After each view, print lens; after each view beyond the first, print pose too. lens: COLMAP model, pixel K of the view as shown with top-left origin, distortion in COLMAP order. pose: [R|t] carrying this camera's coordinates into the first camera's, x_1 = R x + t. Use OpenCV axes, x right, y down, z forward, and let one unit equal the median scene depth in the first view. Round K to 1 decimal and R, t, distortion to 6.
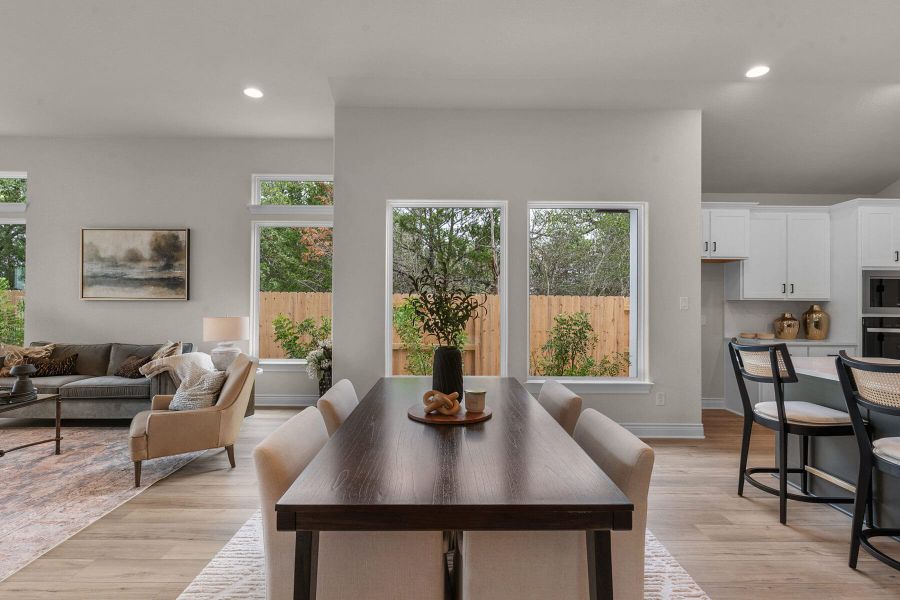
lens RADIAL K [[440.0, 0, 447.3], [0, 440.0, 302.6], [0, 0, 1]] dist [0.003361, 0.000014]
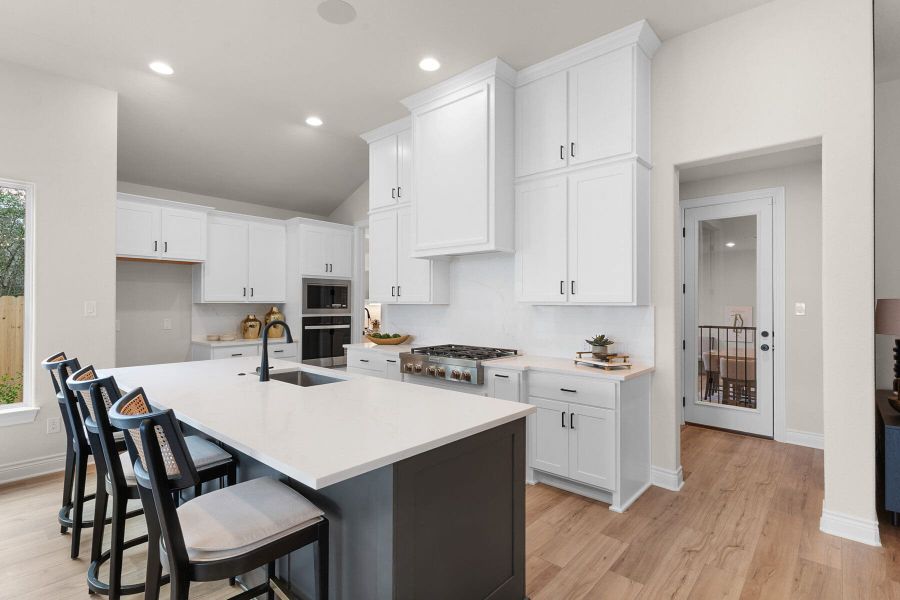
lens RADIAL K [[440.0, 0, 447.3], [0, 440.0, 302.6], [0, 0, 1]] dist [0.003361, 0.000014]
pose [[0.667315, -0.004090, 0.744765, 0.314396], [-0.001835, 0.999973, 0.007136, -0.015604], [-0.744774, -0.006129, 0.667289, -0.085381]]
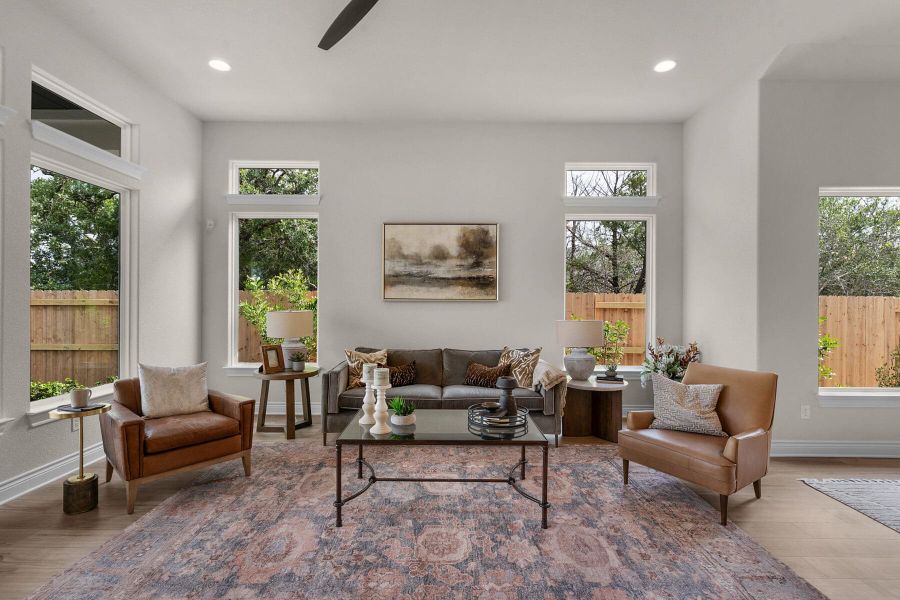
lens RADIAL K [[440.0, 0, 447.3], [0, 440.0, 302.6], [0, 0, 1]] dist [0.003361, 0.000014]
pose [[0.999952, 0.000506, -0.009810, -0.722399], [-0.000466, 0.999991, 0.004133, -0.006263], [0.009812, -0.004128, 0.999943, 0.090017]]
